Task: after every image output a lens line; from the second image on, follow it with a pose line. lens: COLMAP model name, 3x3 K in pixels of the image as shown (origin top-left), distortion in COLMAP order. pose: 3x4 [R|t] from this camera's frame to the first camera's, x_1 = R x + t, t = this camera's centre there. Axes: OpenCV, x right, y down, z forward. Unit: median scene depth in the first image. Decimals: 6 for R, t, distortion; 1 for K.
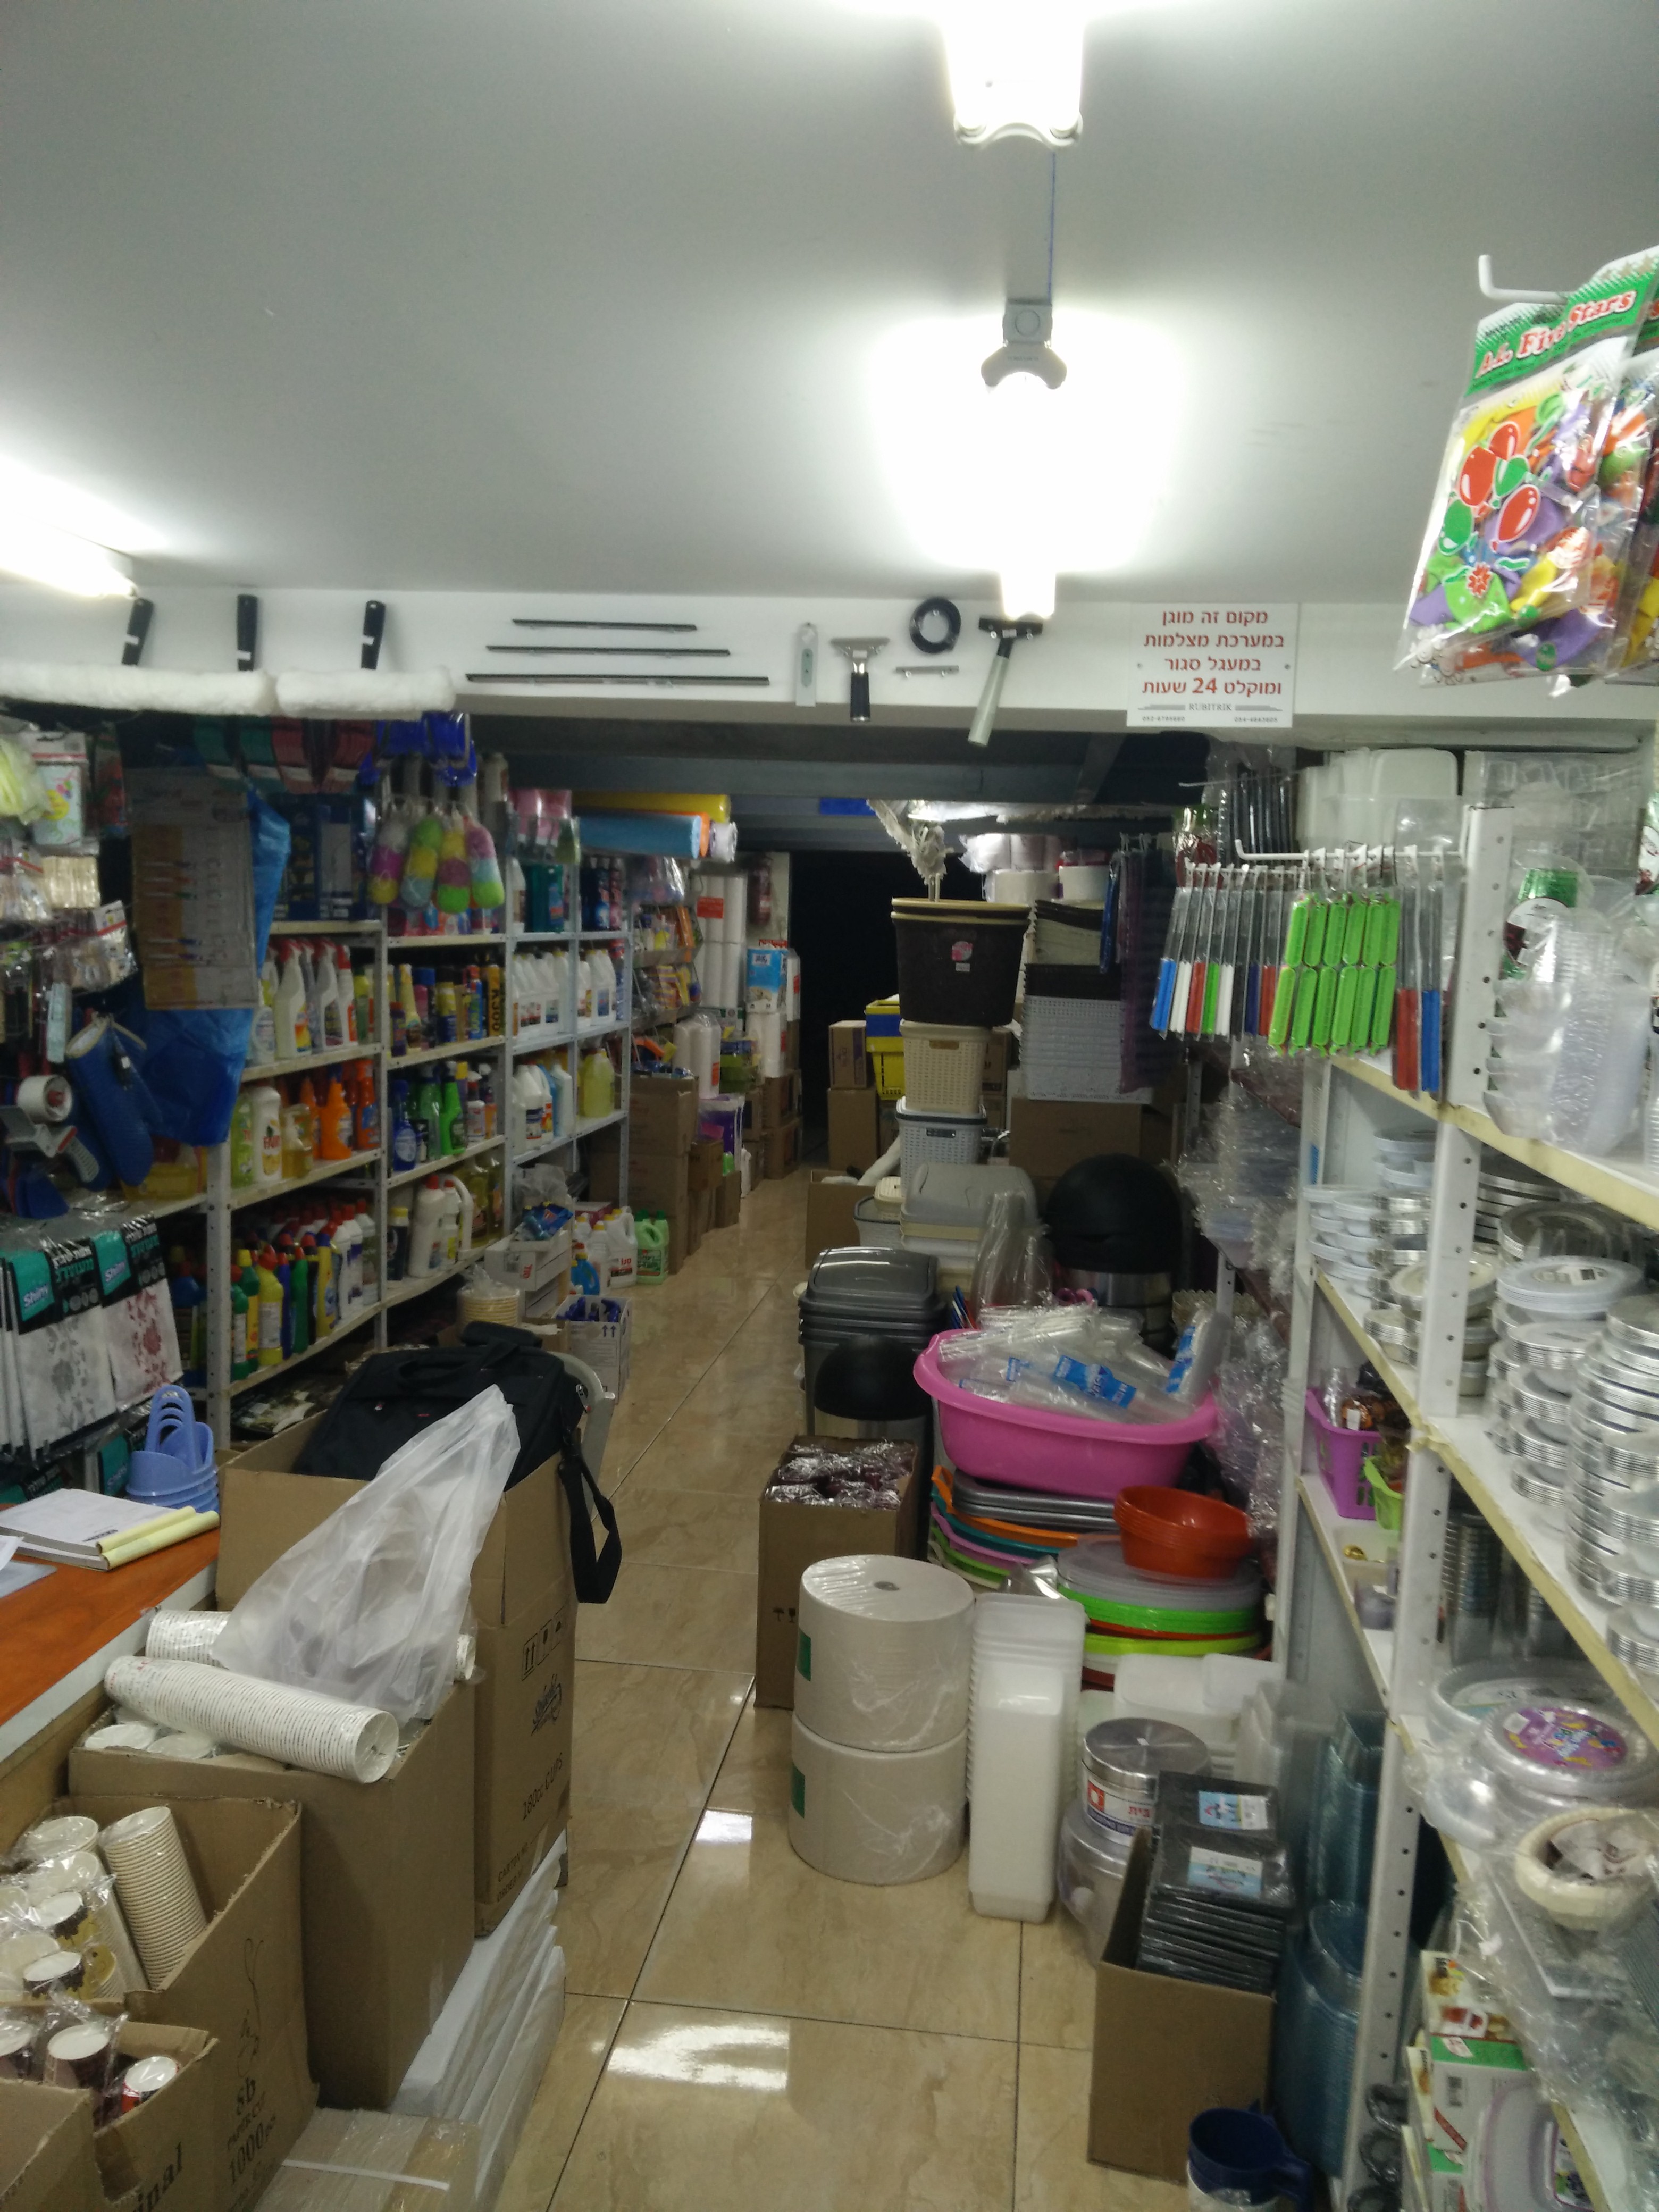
lens RADIAL K [[1779.1, 0, 835.9], [0, 1779.1, 1096.9], [0, 0, 1]] dist [0.077636, -0.093862]
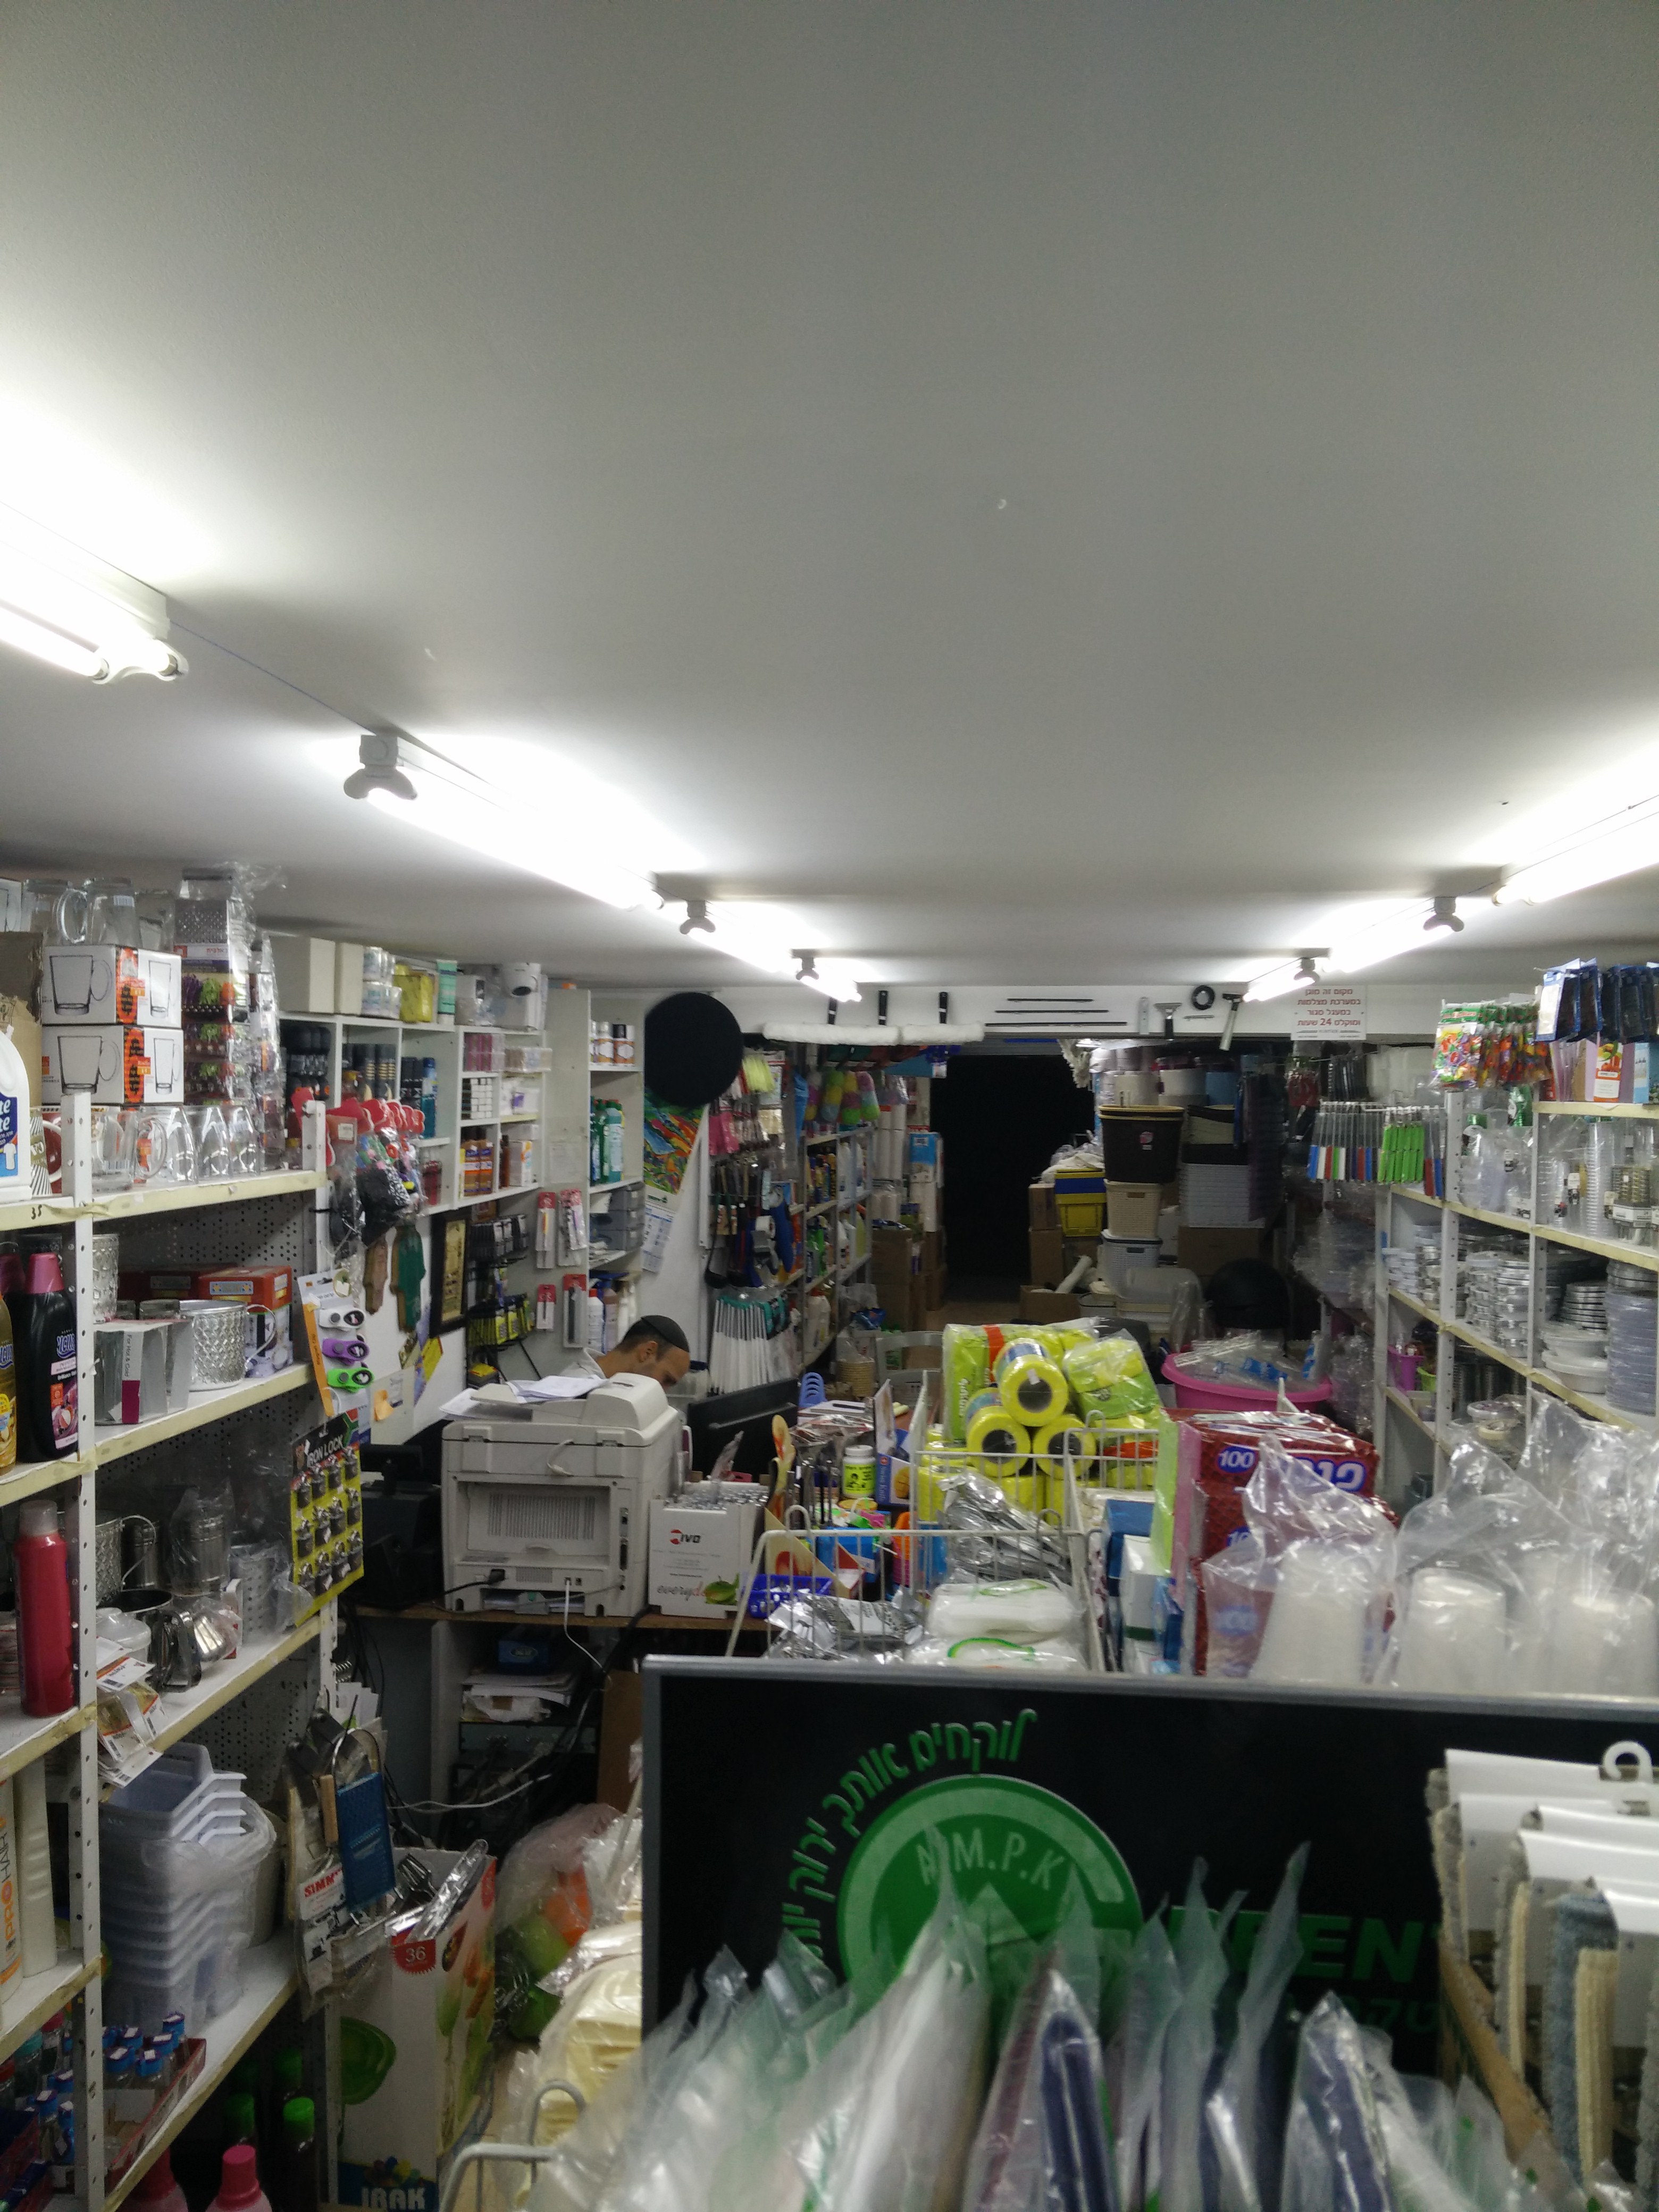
lens RADIAL K [[2055.1, 0, 820.0], [0, 2055.1, 1124.6], [0, 0, 1]] dist [0.003318, -0.082342]
pose [[0.998835, -0.028390, 0.039033, -0.687894], [0.031329, 0.996549, -0.076861, 0.094434], [-0.036717, 0.077994, 0.996277, -1.972974]]
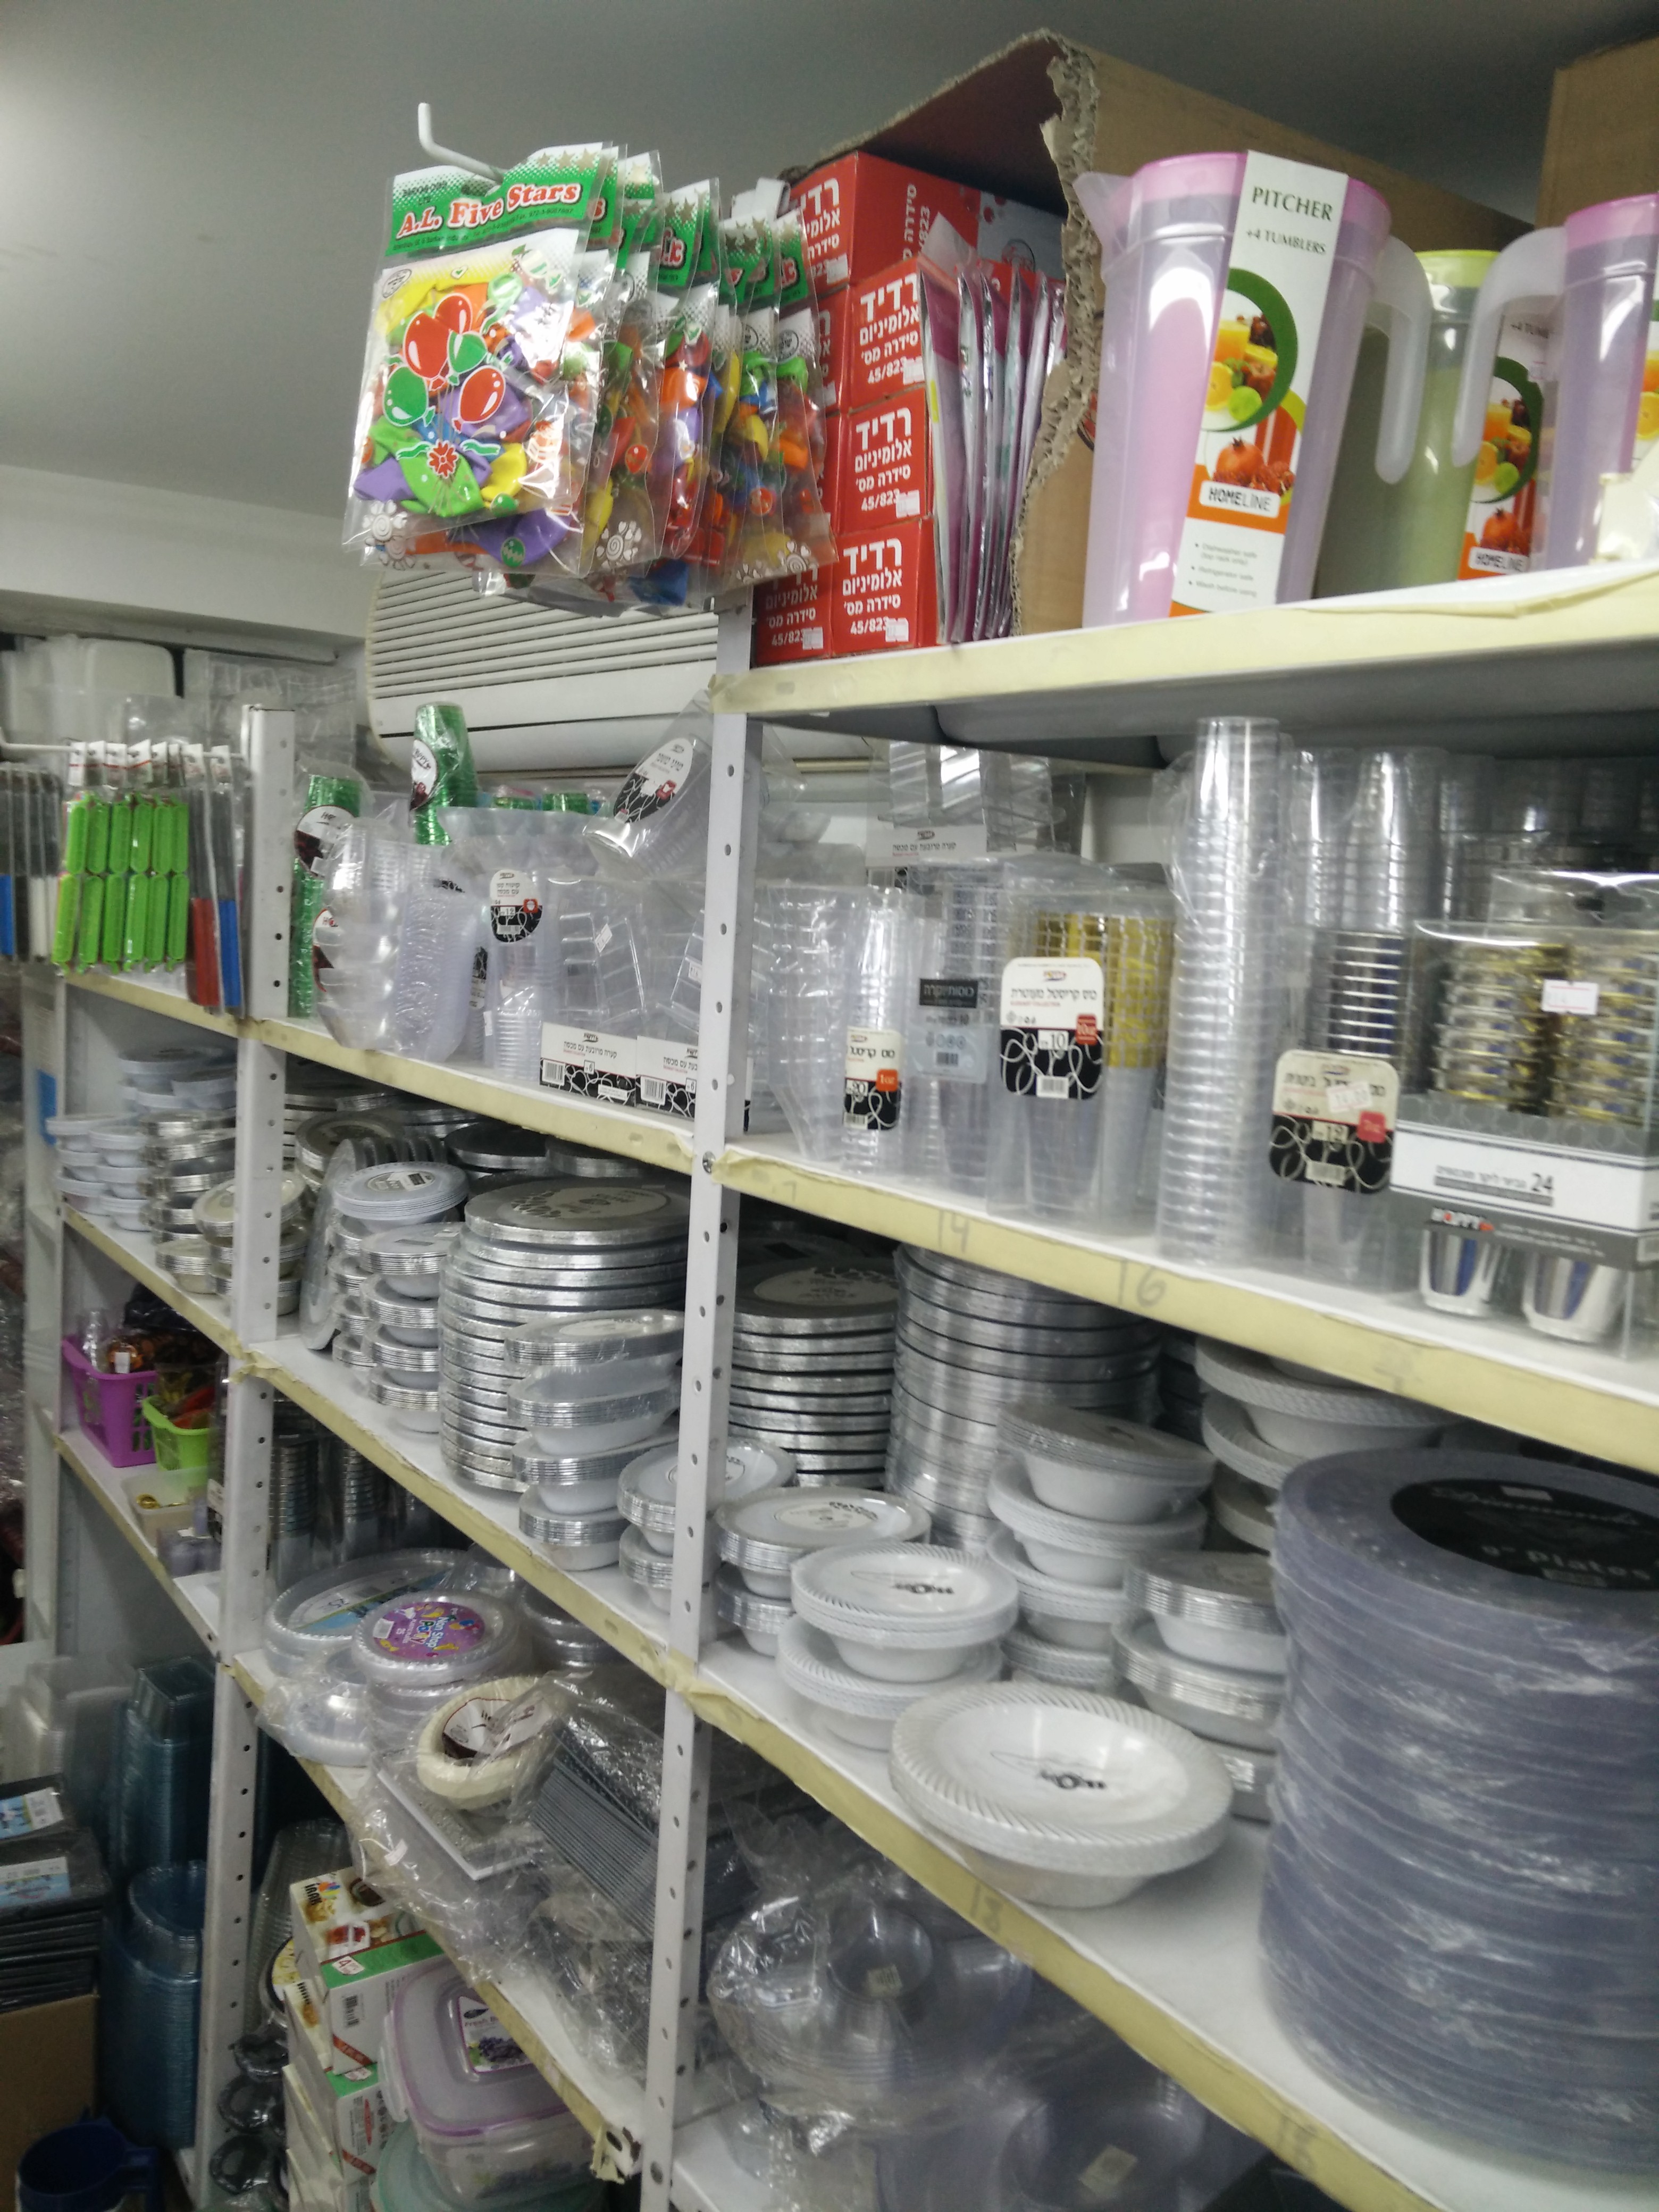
lens RADIAL K [[1779.1, 0, 822.3], [0, 1779.1, 1090.1], [0, 0, 1]] dist [0.077636, -0.093862]
pose [[0.739590, -0.079595, 0.668334, -0.074291], [0.049943, 0.996735, 0.063438, -0.003623], [-0.671202, -0.013540, 0.741151, 0.080231]]
